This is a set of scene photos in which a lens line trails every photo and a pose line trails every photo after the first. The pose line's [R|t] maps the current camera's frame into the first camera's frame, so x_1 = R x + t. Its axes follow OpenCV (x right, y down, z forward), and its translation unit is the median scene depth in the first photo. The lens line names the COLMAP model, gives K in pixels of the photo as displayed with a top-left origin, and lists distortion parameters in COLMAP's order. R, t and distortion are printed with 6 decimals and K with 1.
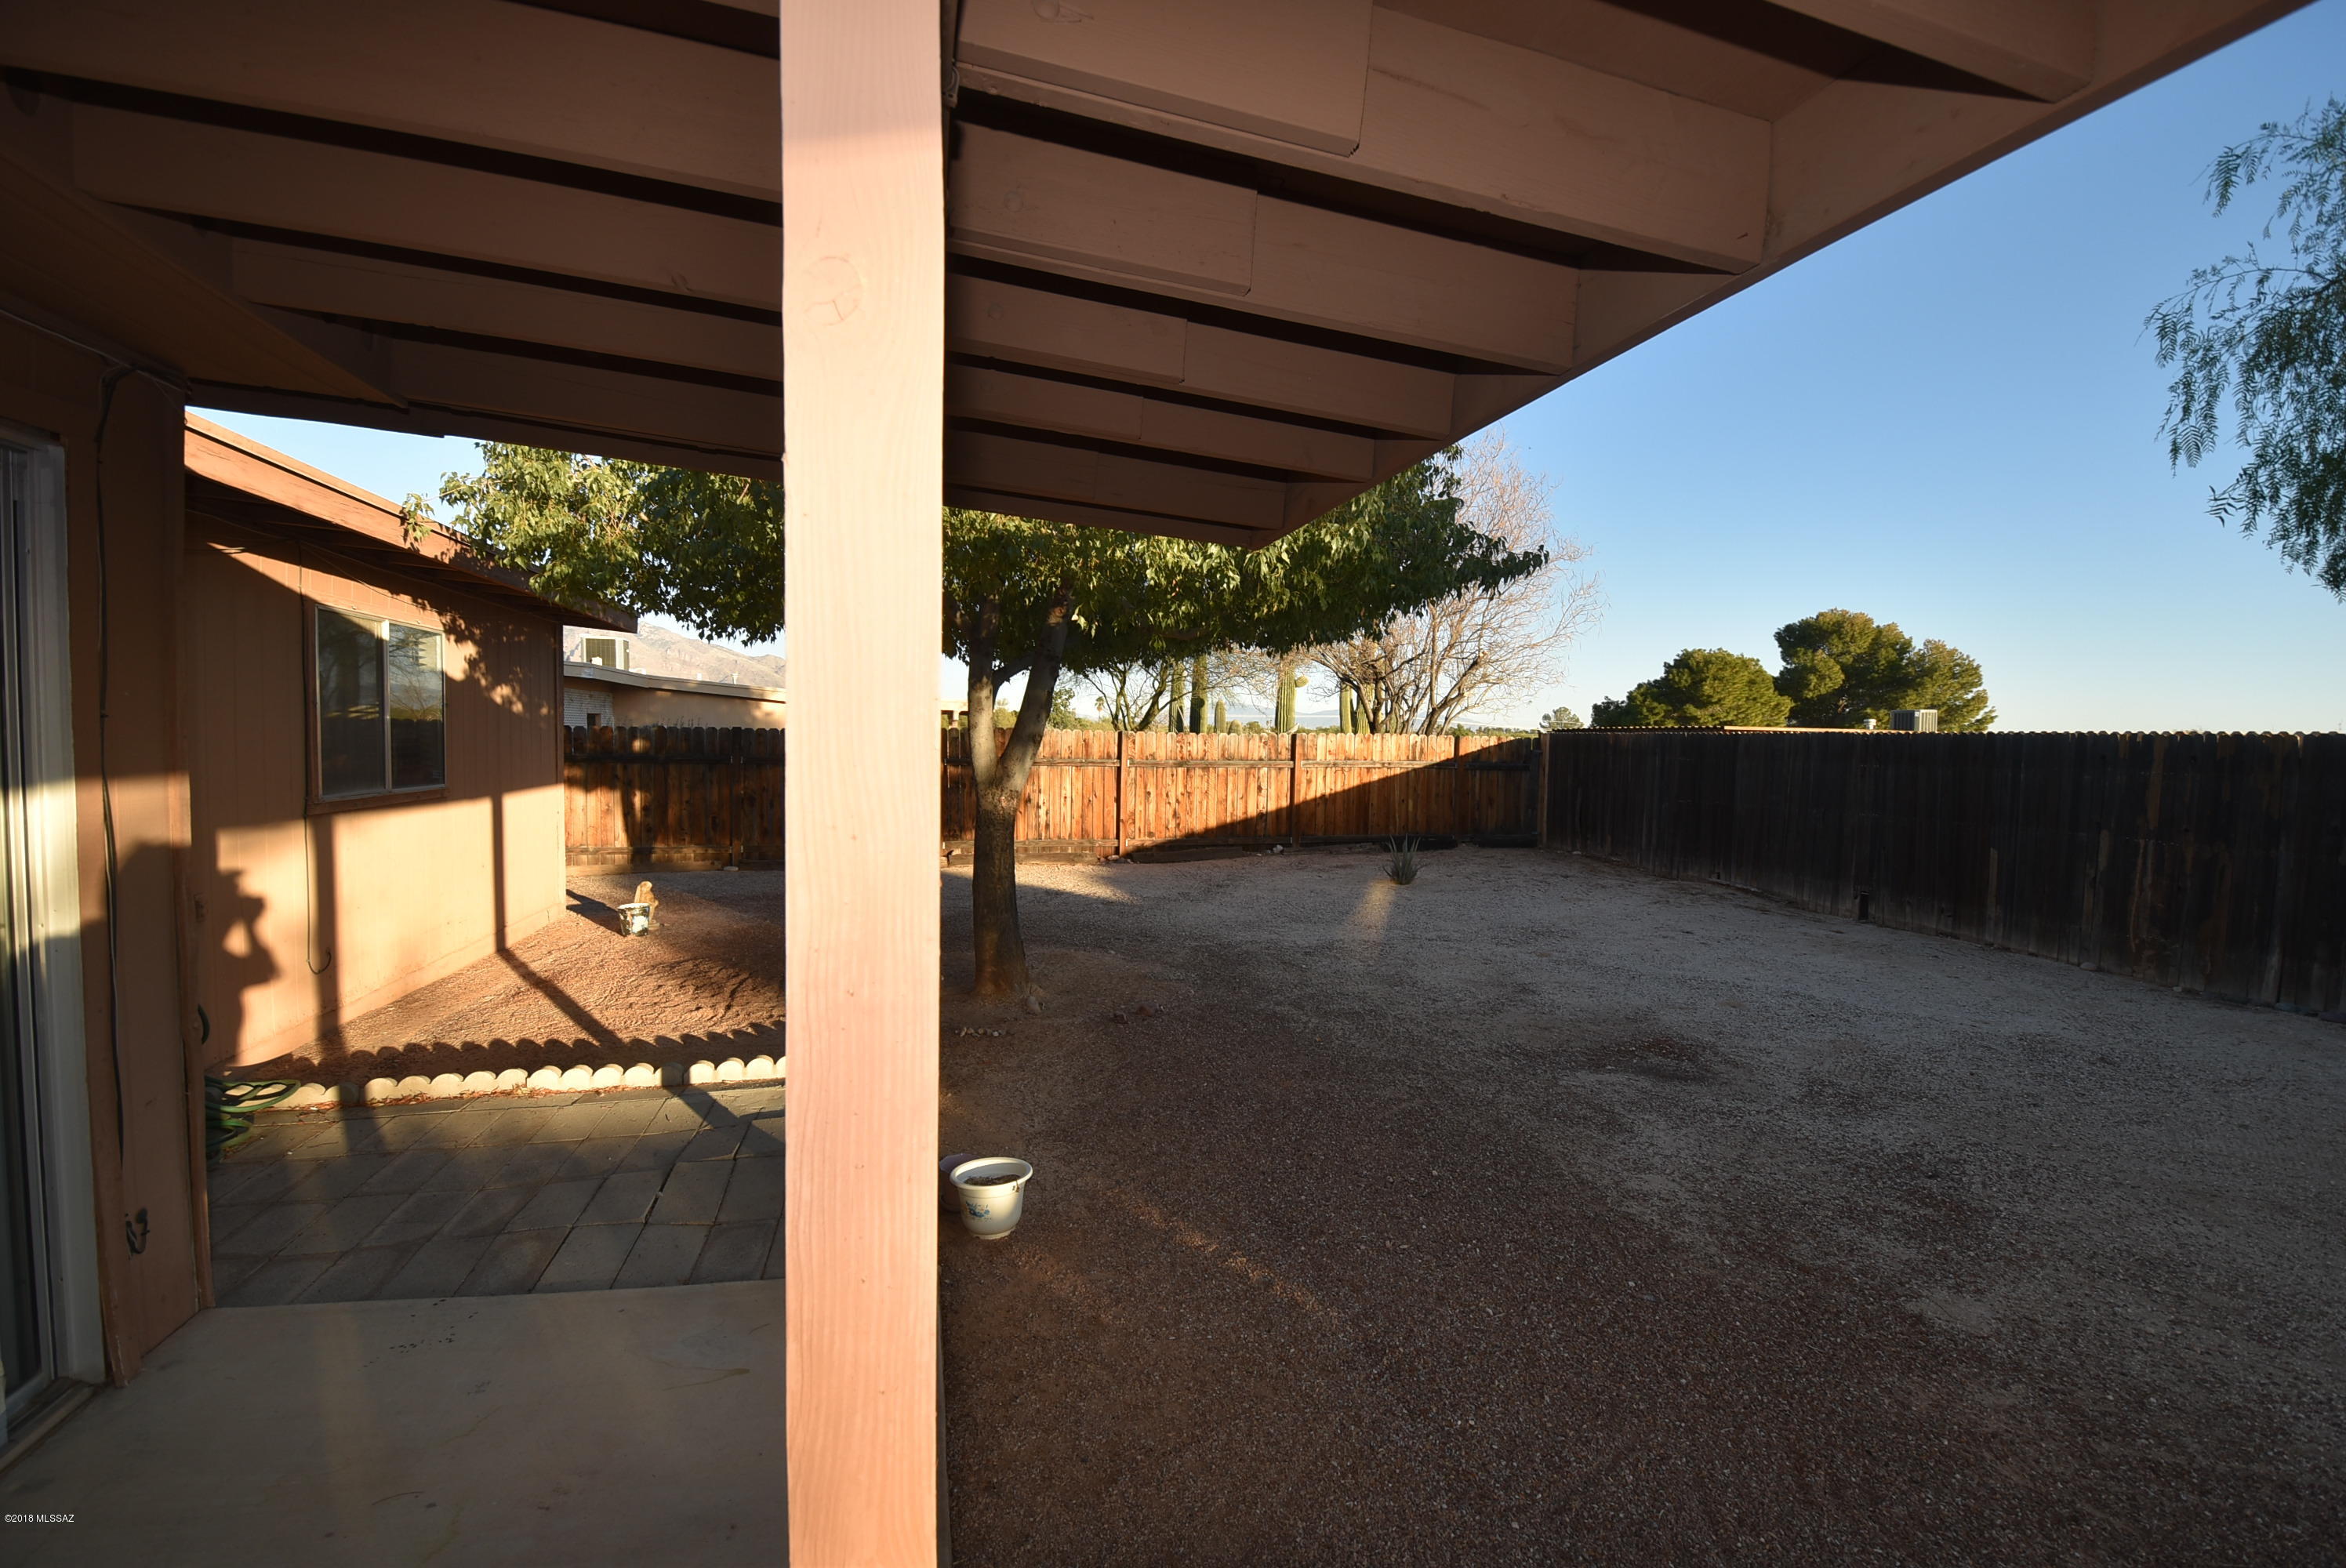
lens RADIAL K [[1026.8, 0, 1185.9], [0, 1026.8, 789.3], [0, 0, 1]] dist [-0.000379, -0.014094]
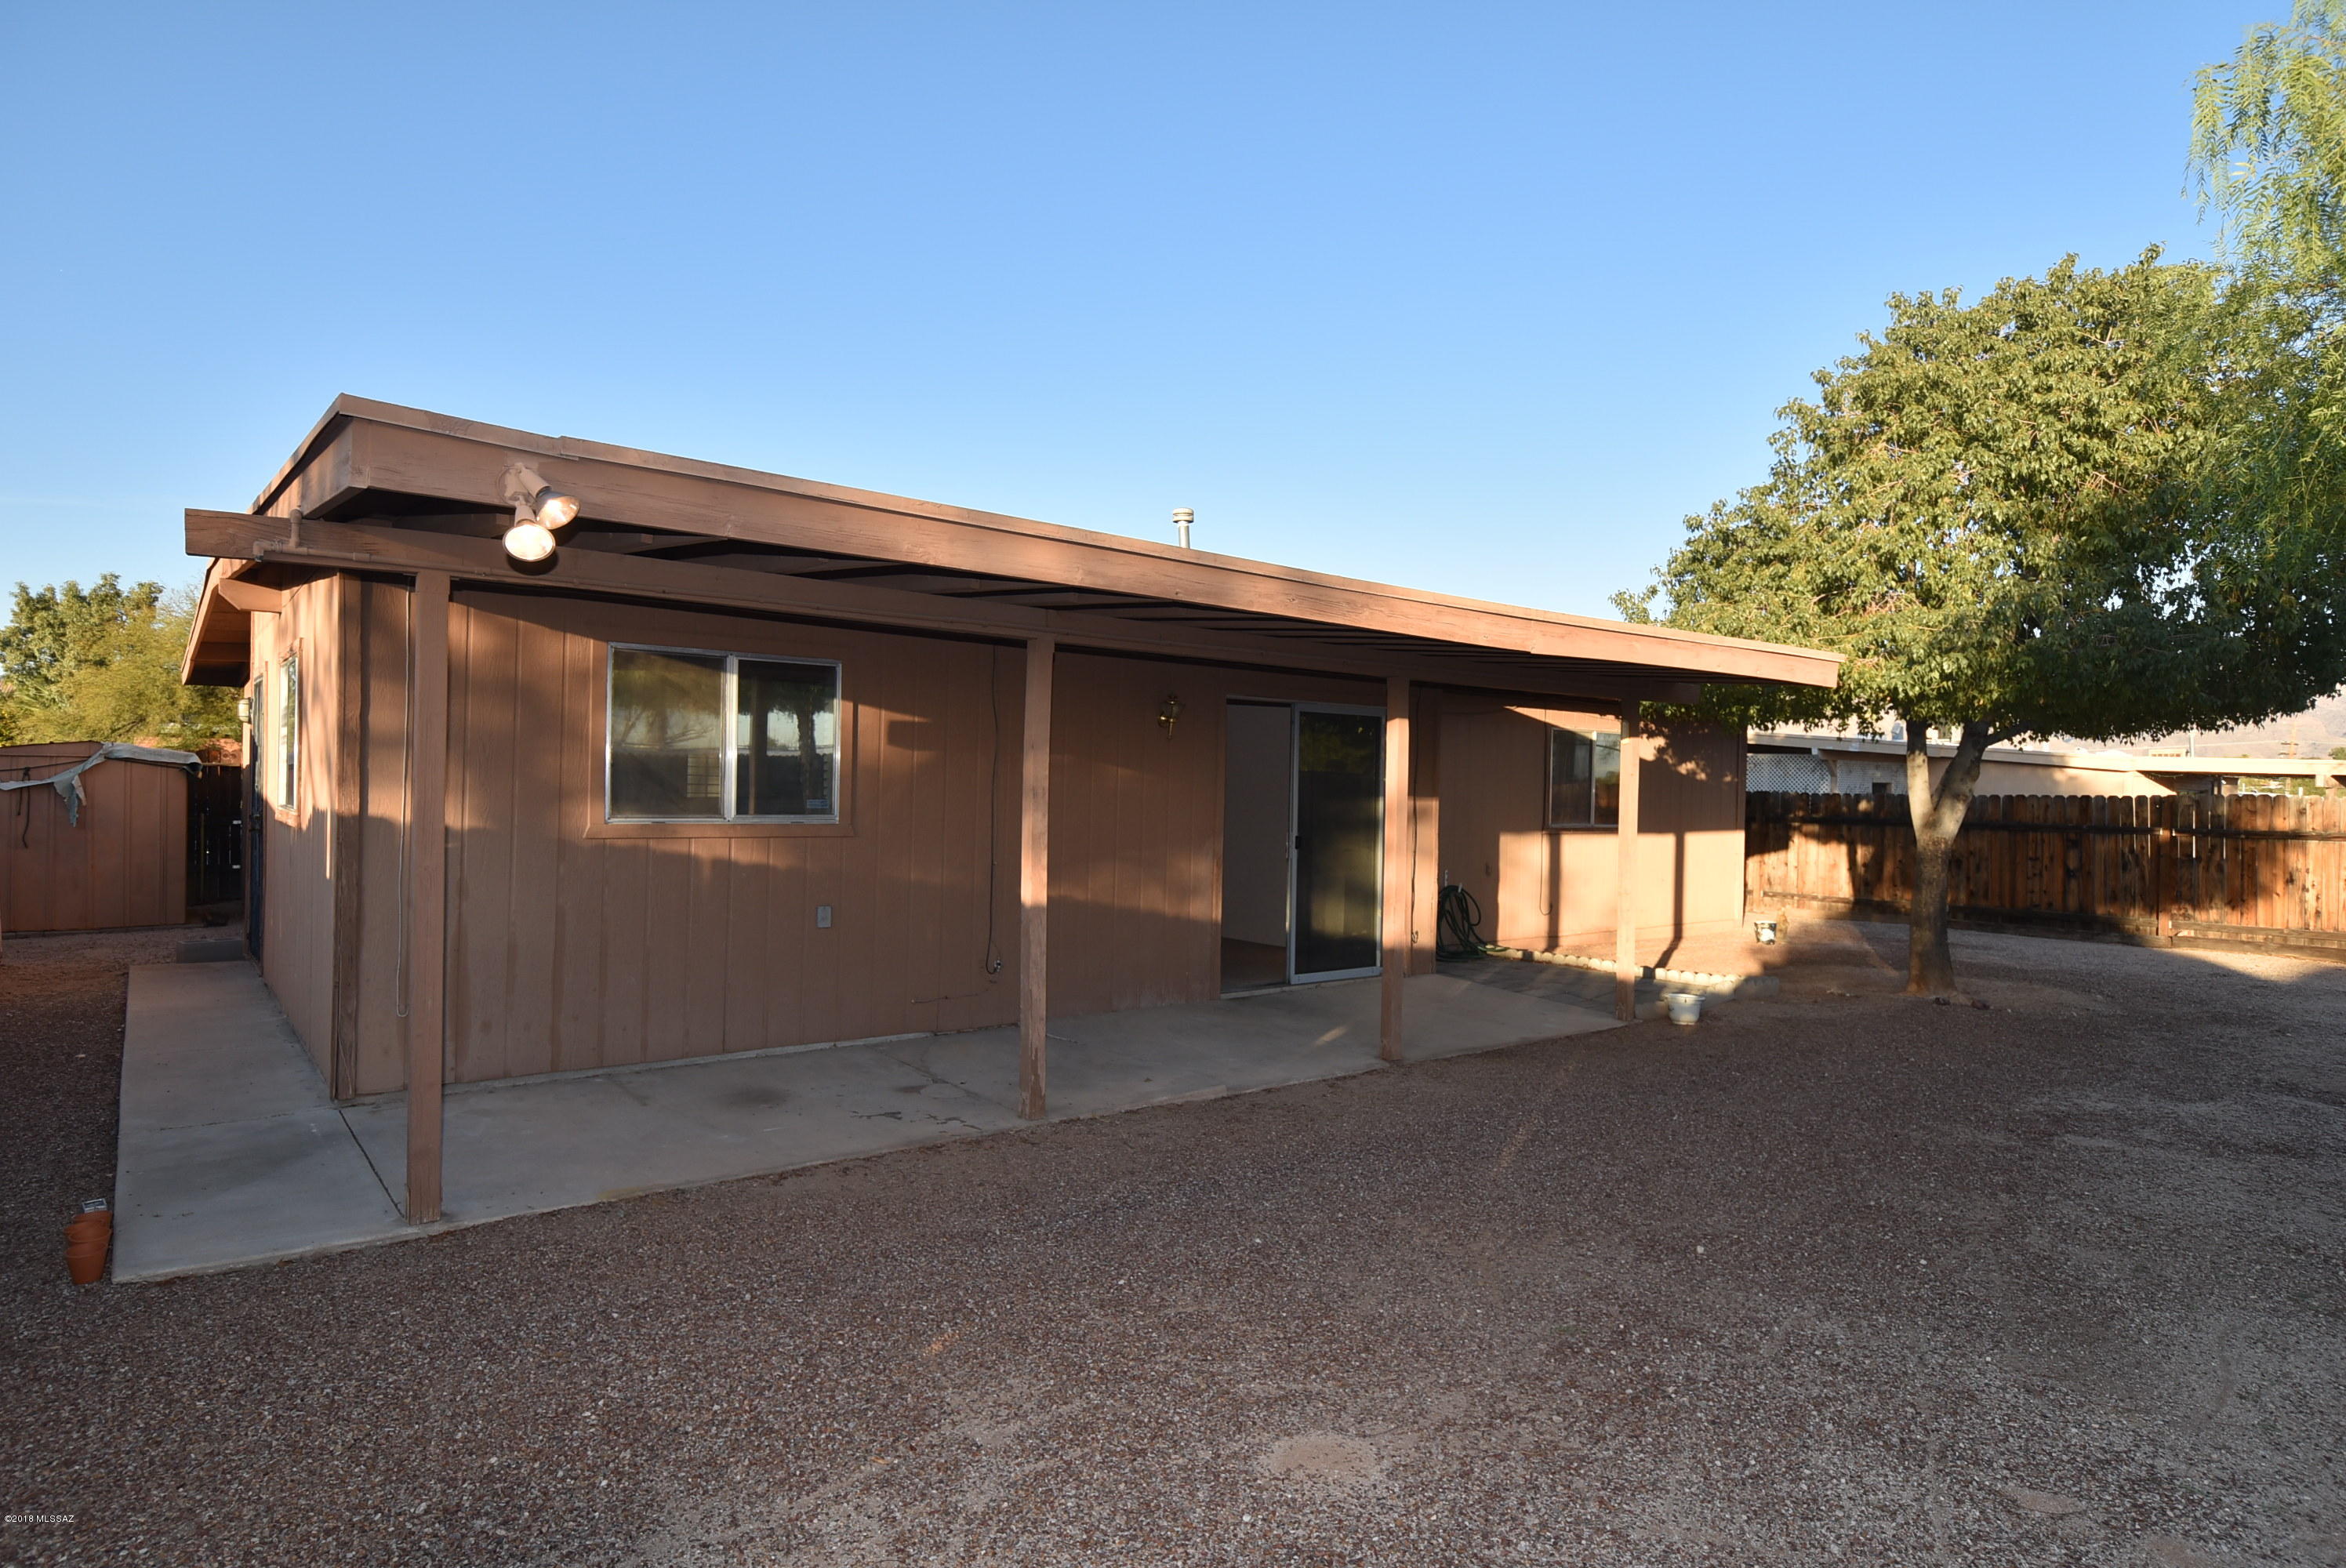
lens RADIAL K [[1308.9, 0, 1168.9], [0, 1308.9, 782.5], [0, 0, 1]] dist [0.006420, -0.004975]
pose [[0.403391, -0.007840, -0.914994, 0.972512], [-0.060224, 0.997568, -0.035099, 0.050187], [0.913044, 0.069263, 0.401937, -0.573765]]
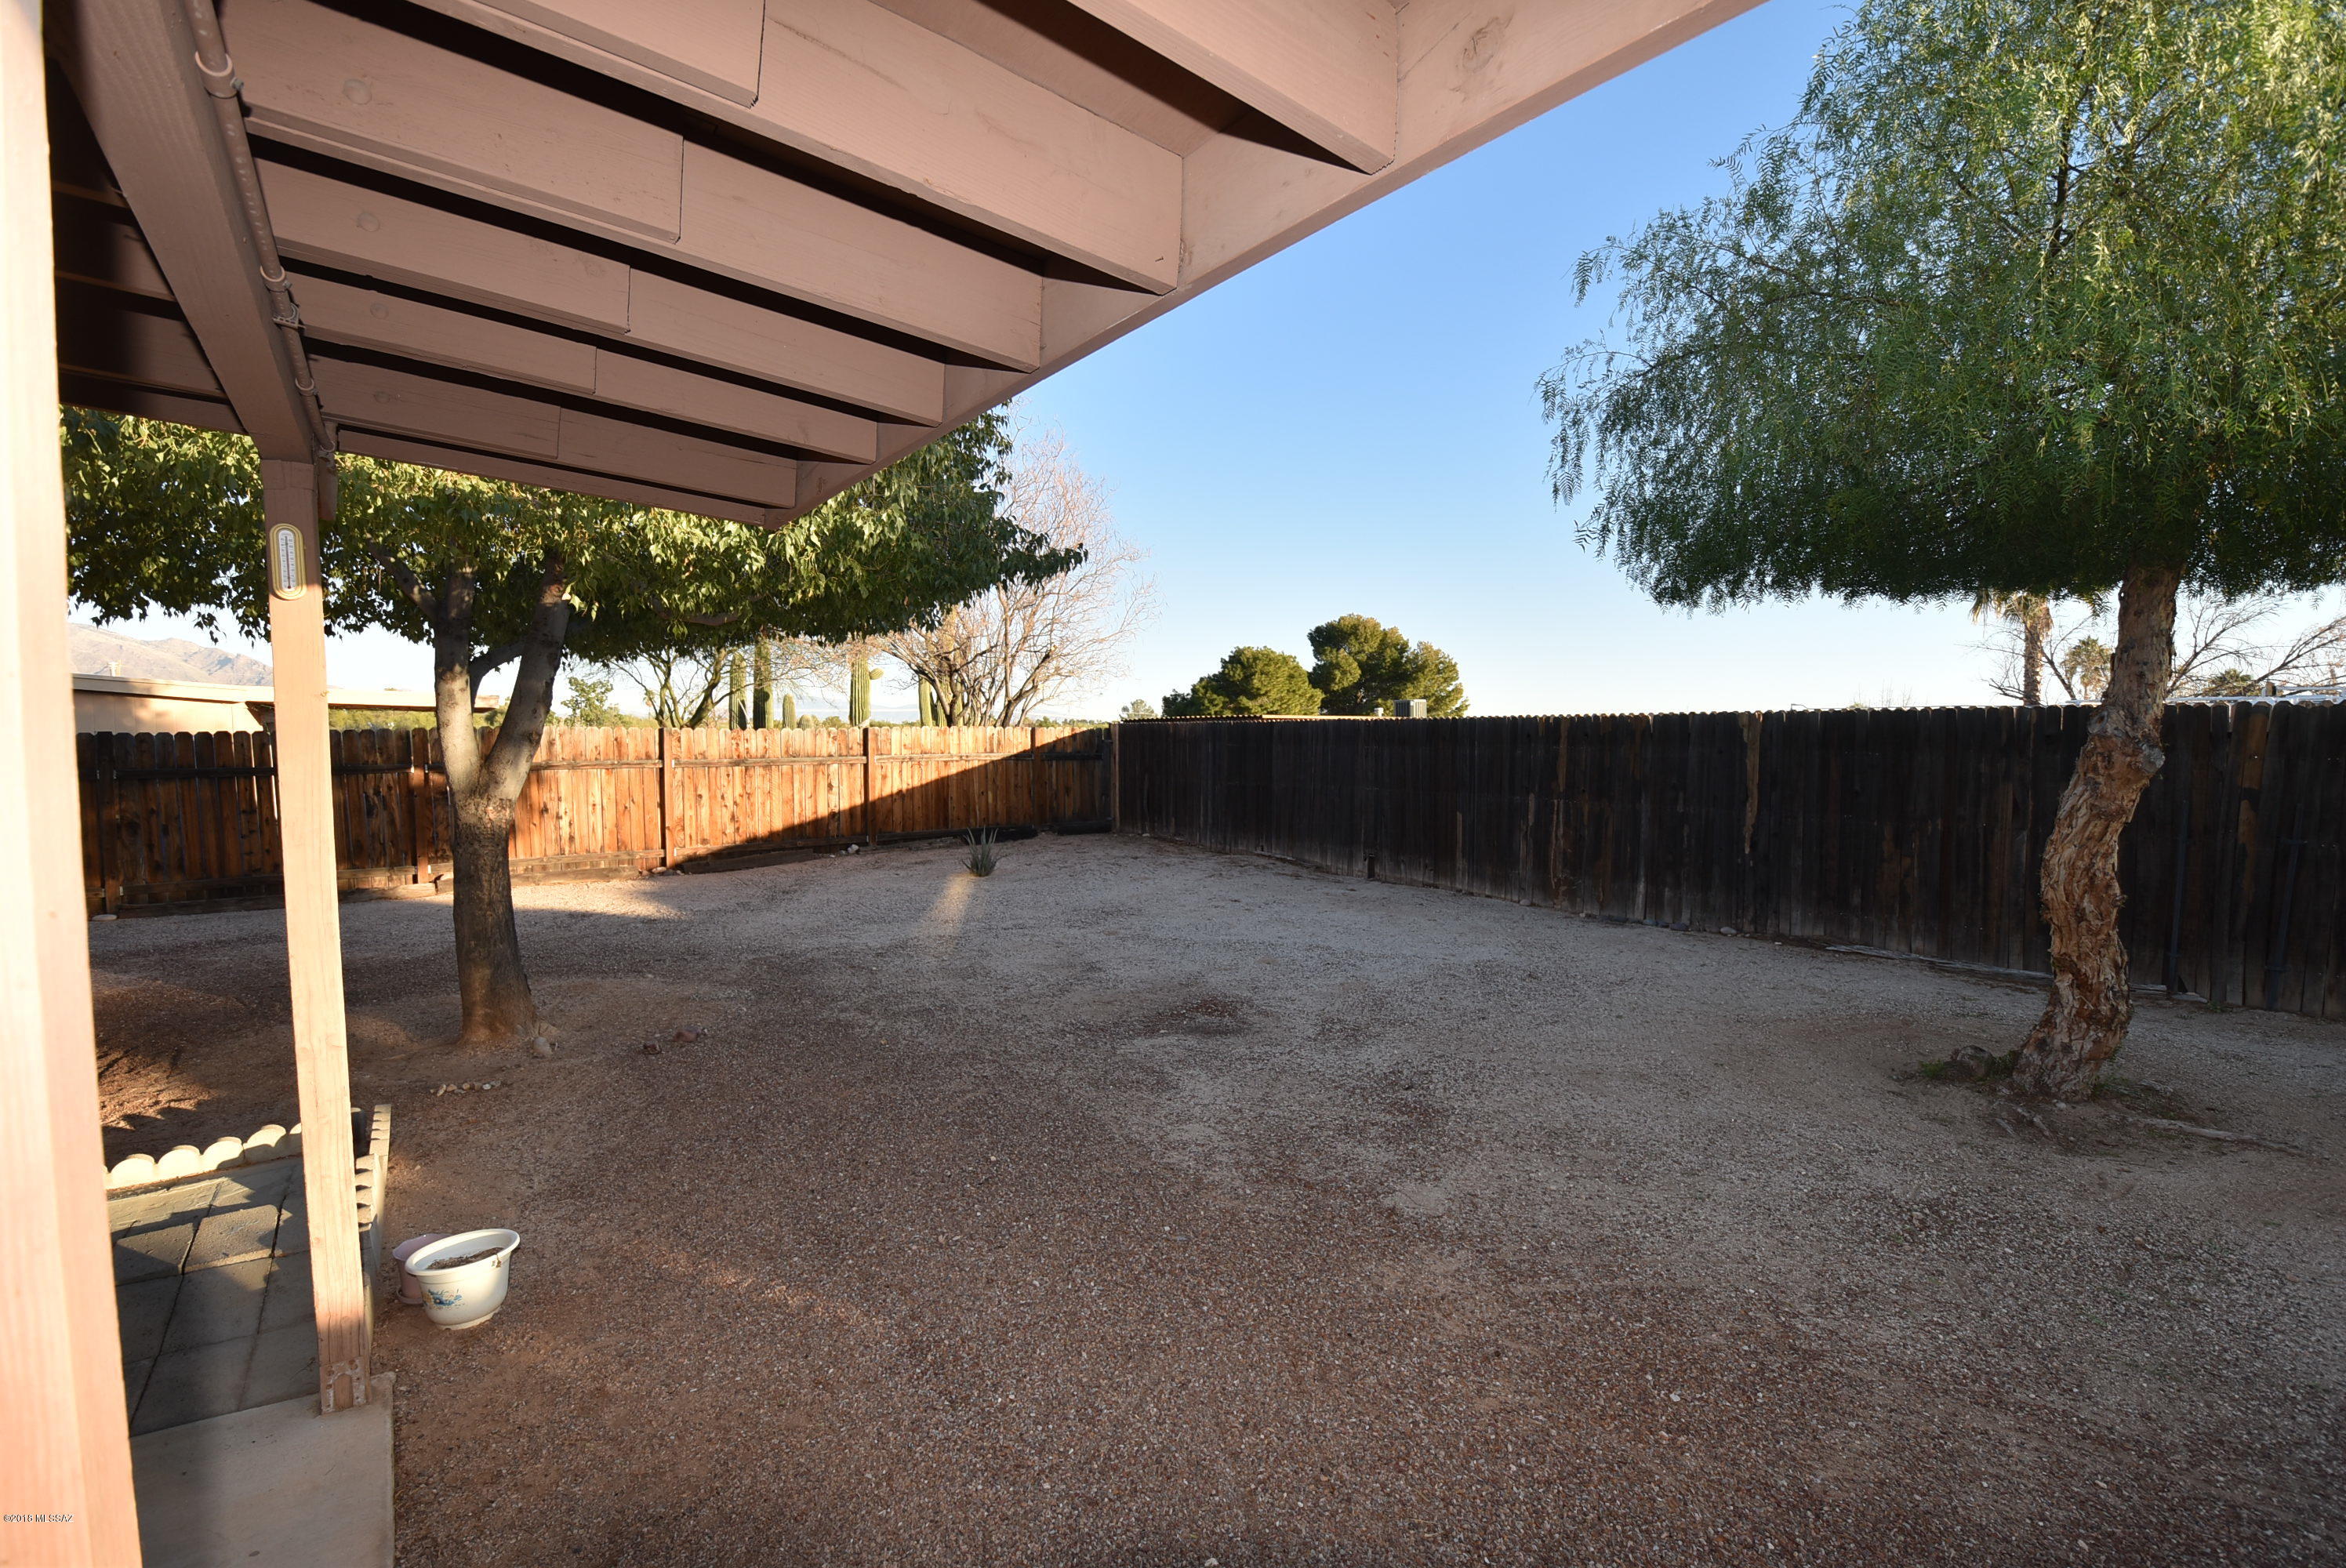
lens RADIAL K [[1026.8, 0, 1190.0], [0, 1026.8, 786.8], [0, 0, 1]] dist [-0.000379, -0.014094]
pose [[0.920347, -0.038251, 0.389228, 0.027621], [0.036644, 0.999262, 0.011556, 0.002466], [-0.389383, 0.003627, 0.921069, -0.004569]]
